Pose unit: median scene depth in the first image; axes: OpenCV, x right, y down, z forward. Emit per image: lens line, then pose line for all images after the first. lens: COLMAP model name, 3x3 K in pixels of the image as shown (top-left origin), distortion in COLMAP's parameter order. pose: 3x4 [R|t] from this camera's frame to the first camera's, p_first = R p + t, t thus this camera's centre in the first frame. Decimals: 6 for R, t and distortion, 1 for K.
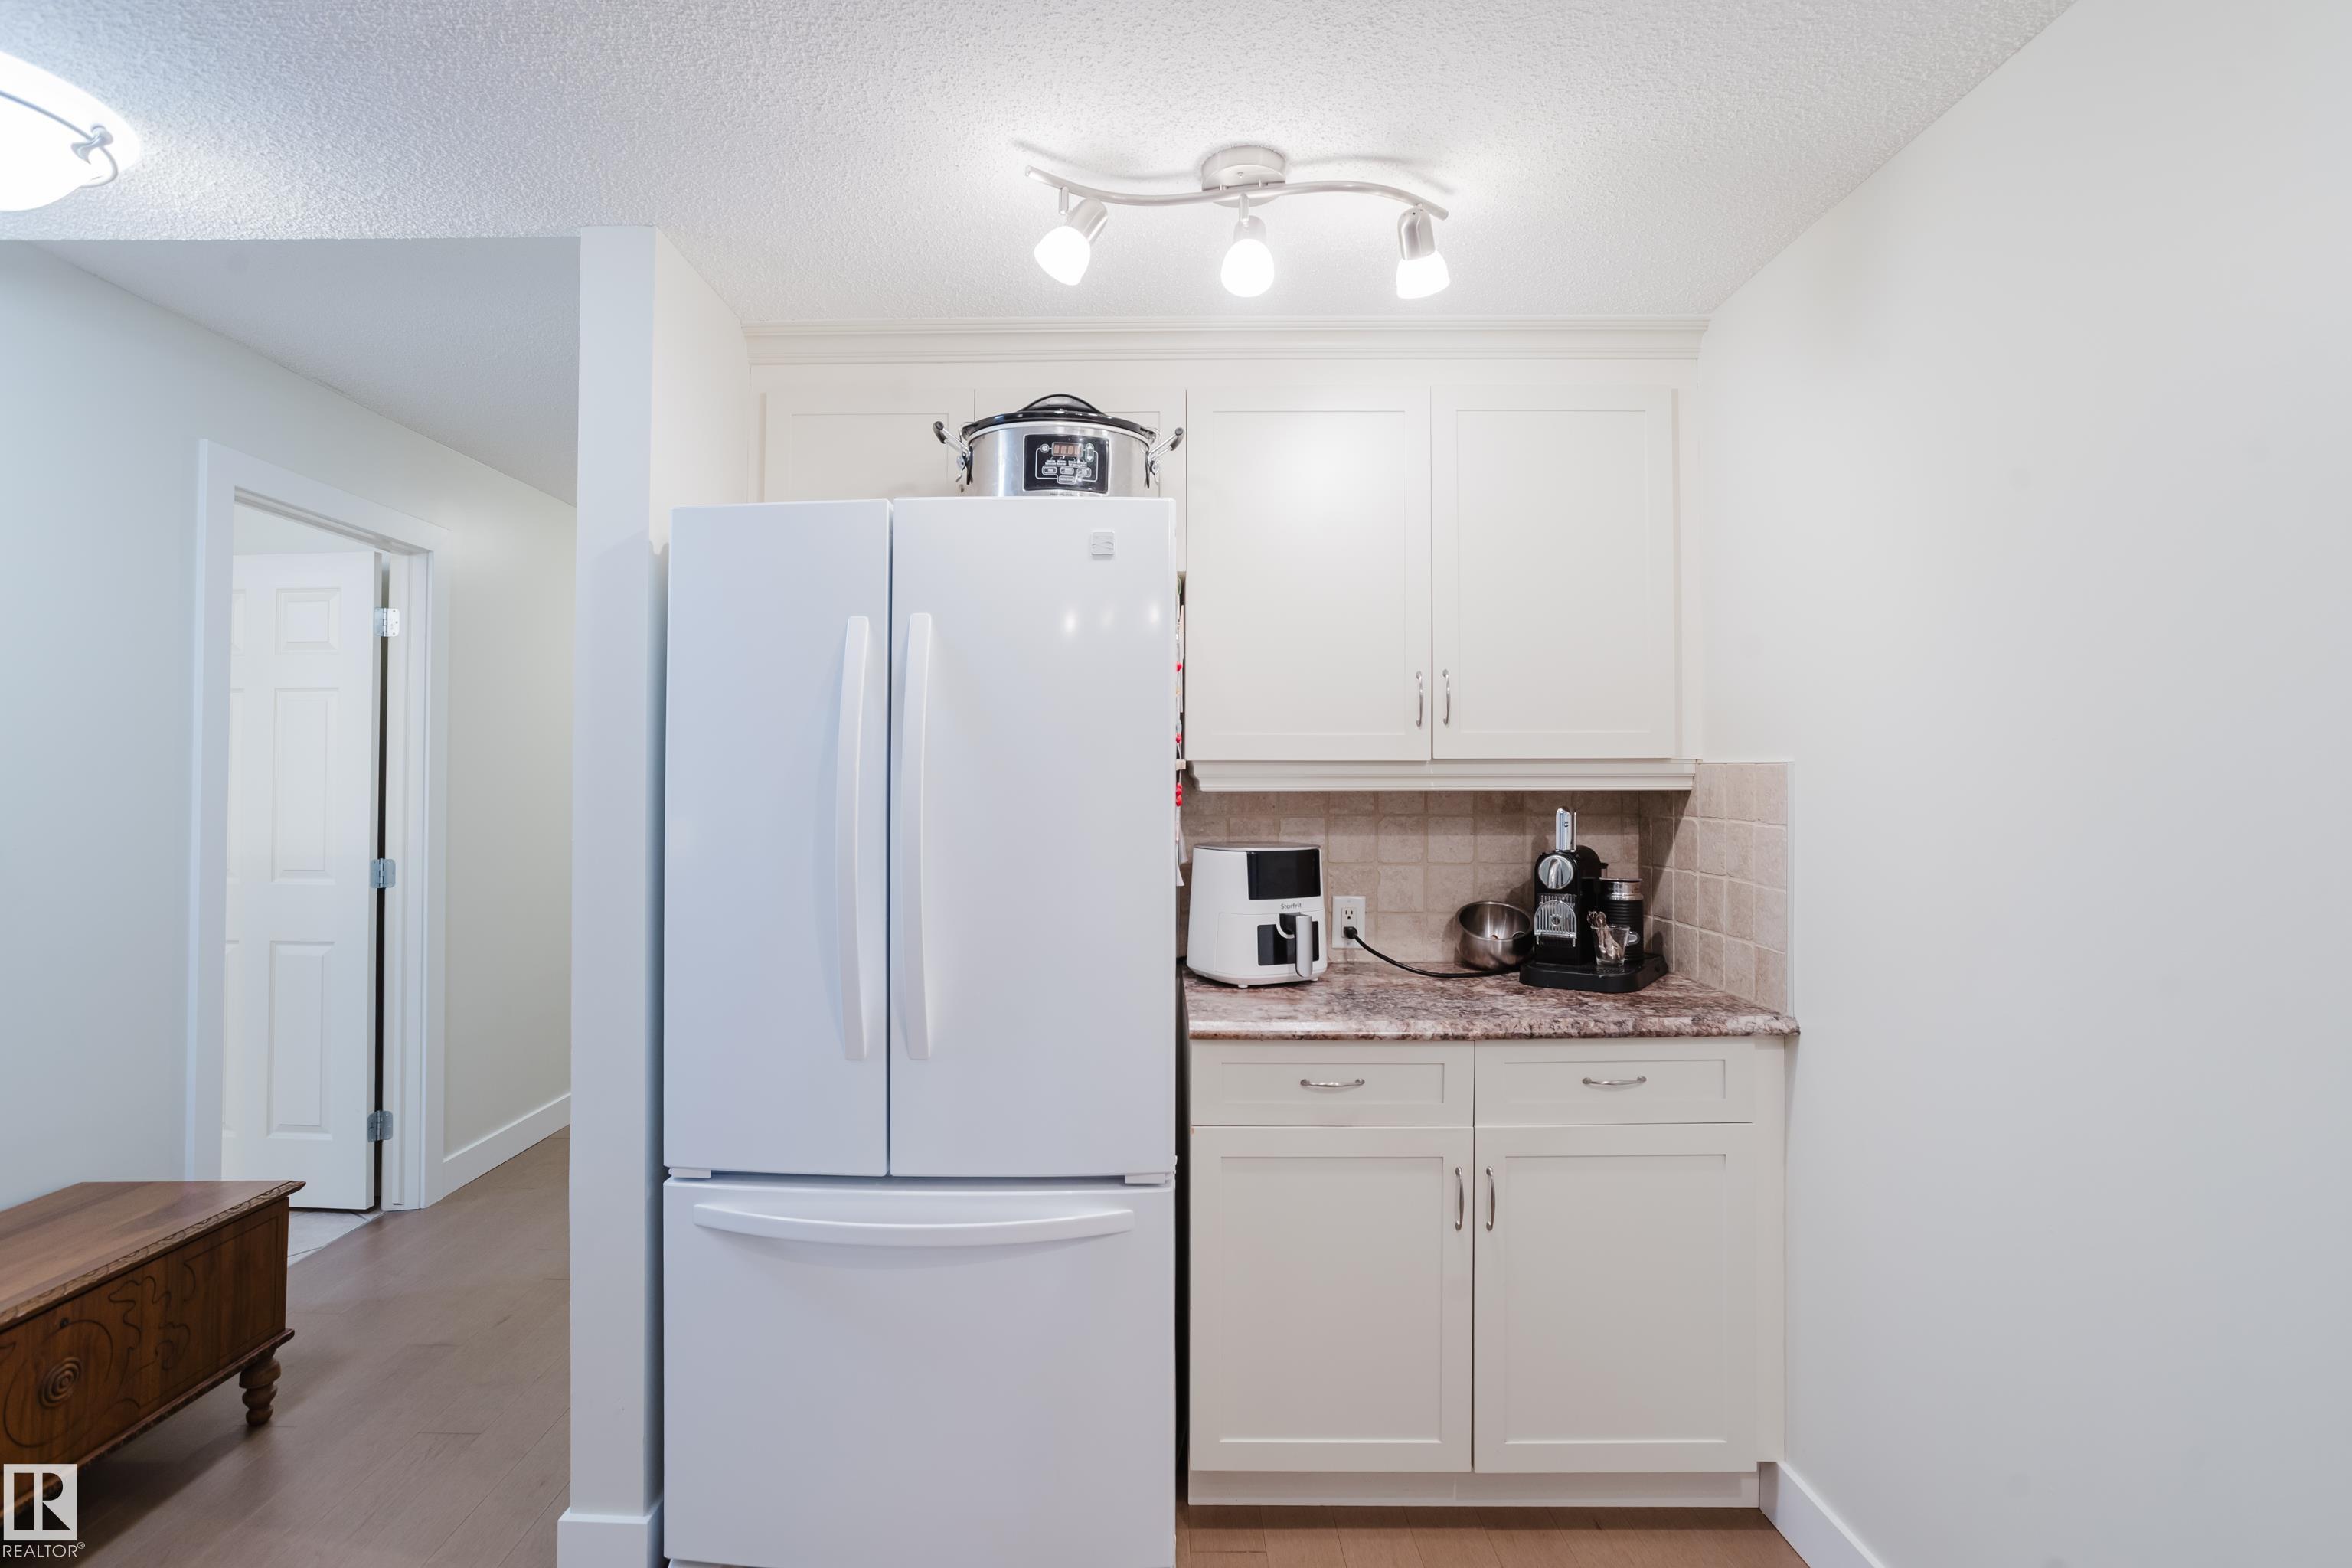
lens RADIAL K [[1169.1, 0, 1187.5], [0, 1169.1, 773.7], [0, 0, 1]] dist [-0.042904, 0.025780]
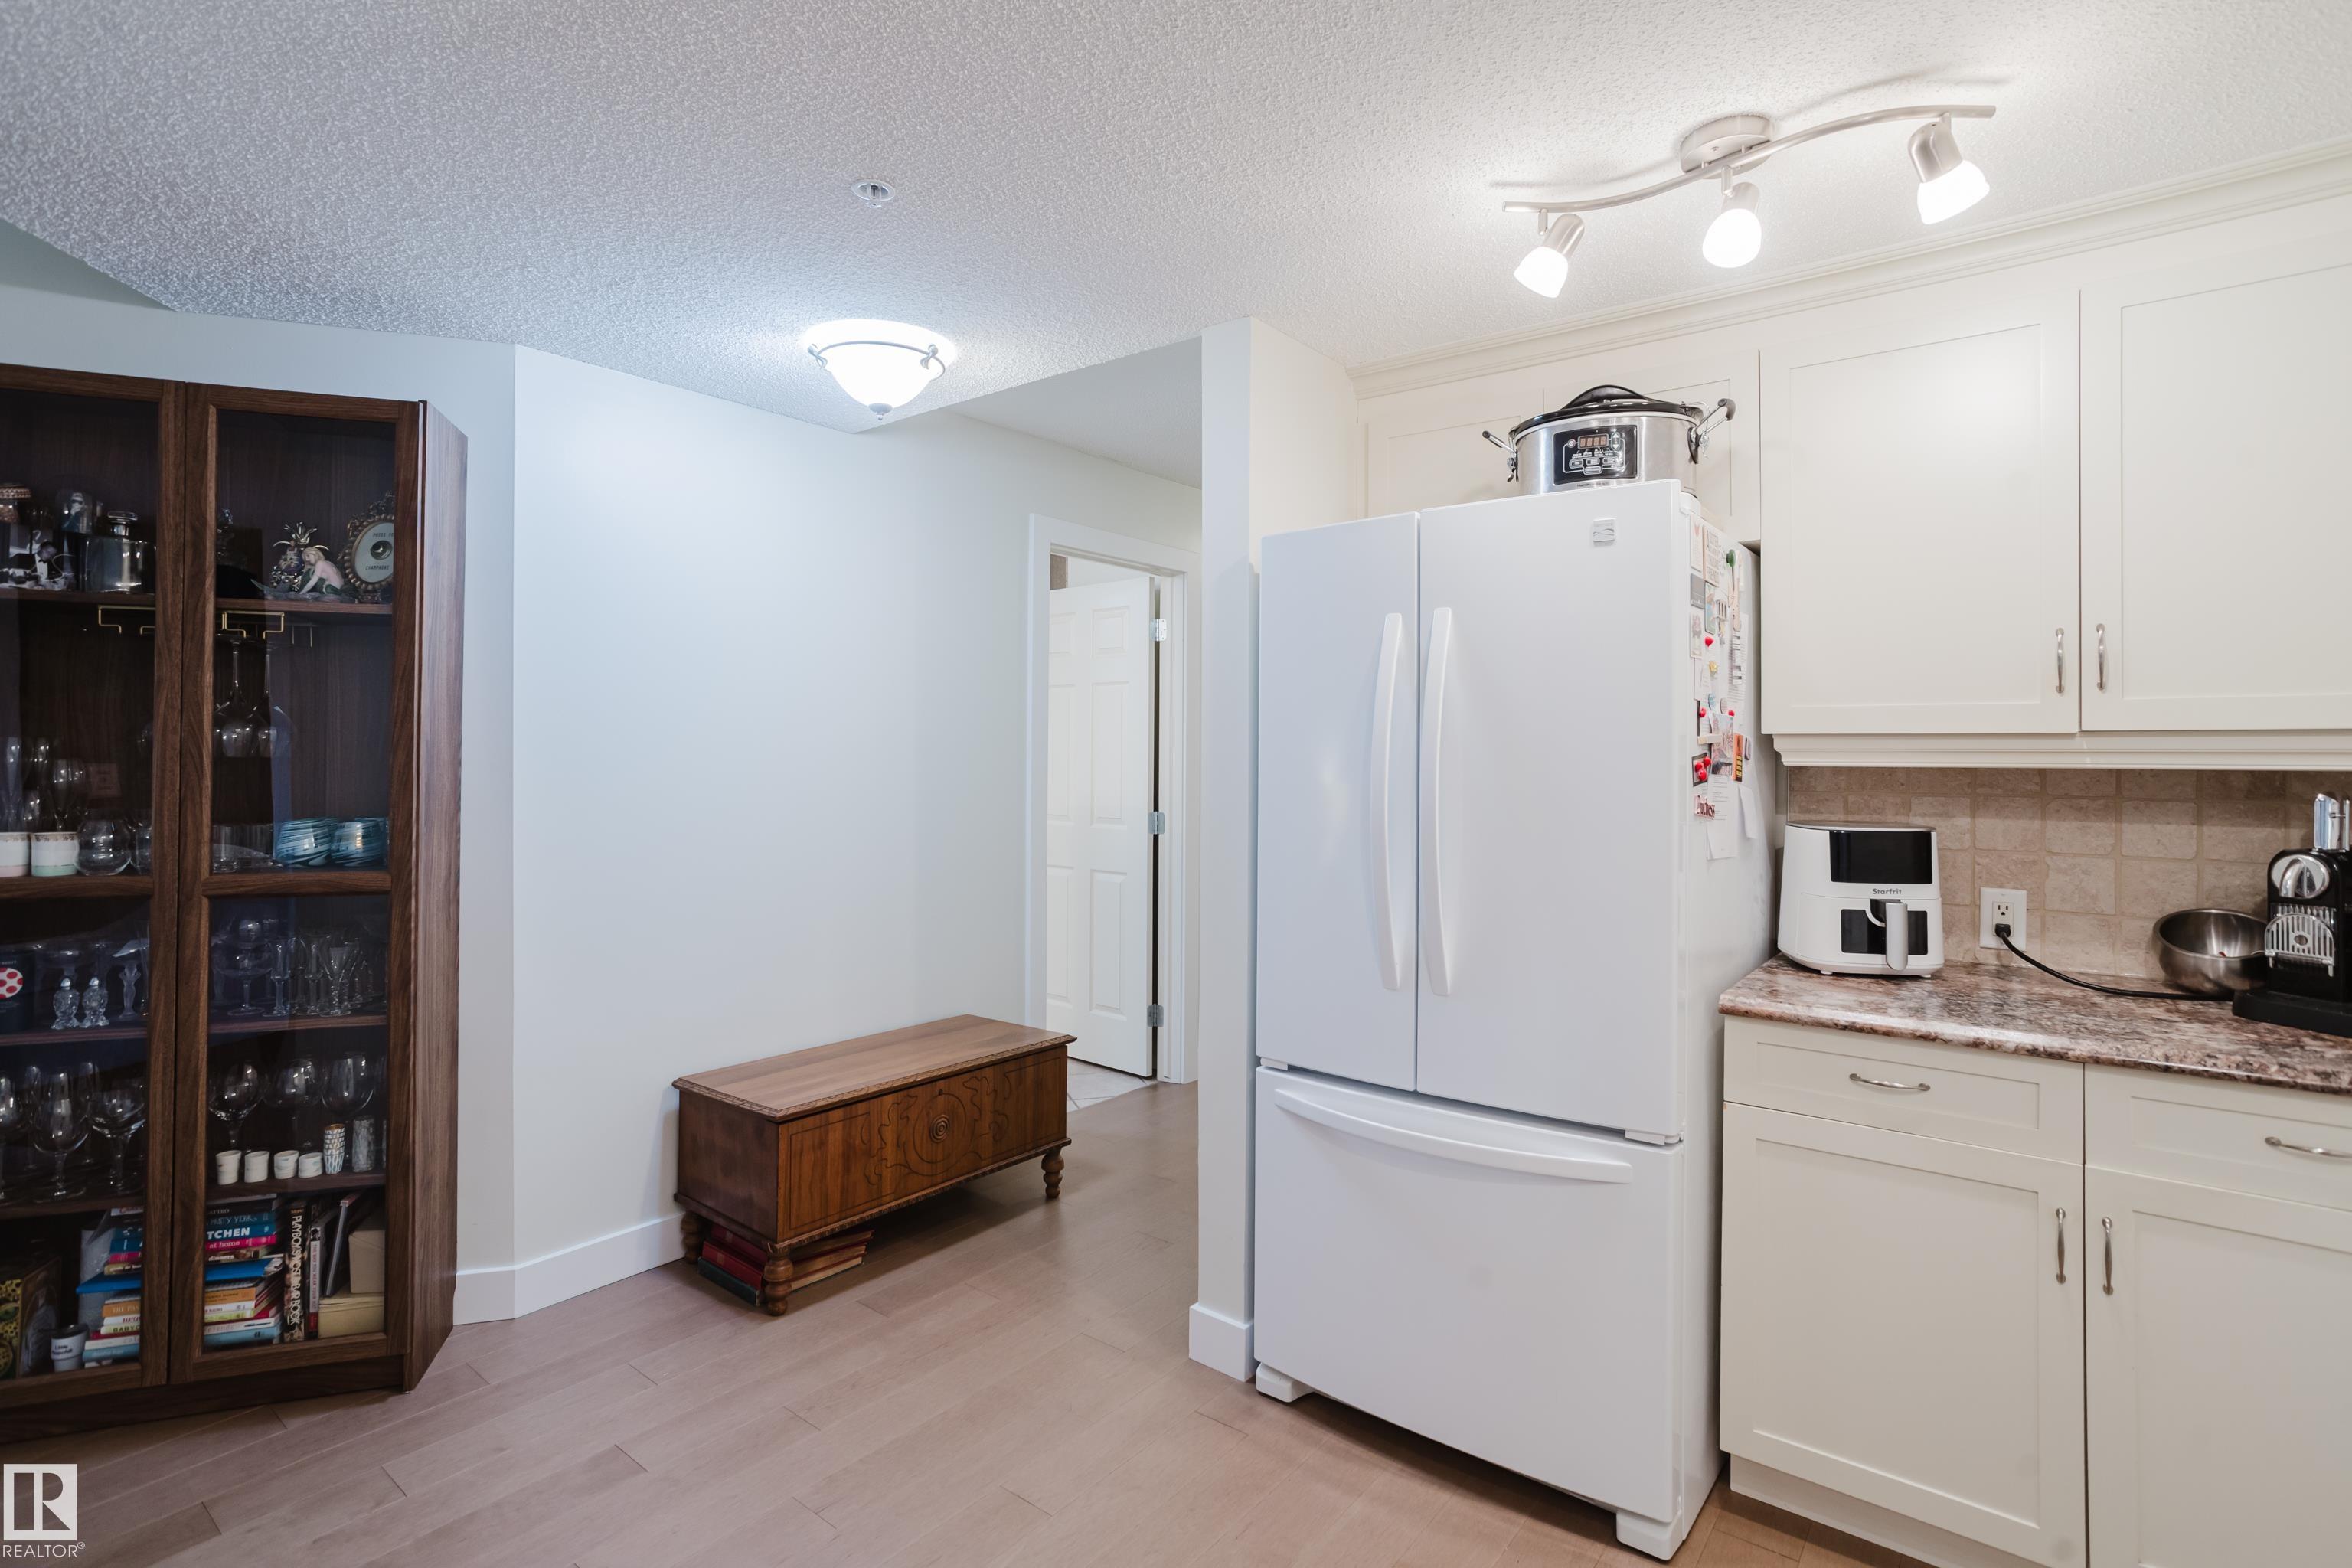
lens RADIAL K [[1169.1, 0, 1189.4], [0, 1169.1, 764.3], [0, 0, 1]] dist [-0.042904, 0.025780]
pose [[0.796860, 0.010131, -0.604078, 0.230310], [-0.000590, 0.999872, 0.015990, -0.001567], [0.604163, -0.012386, 0.796764, -0.058302]]
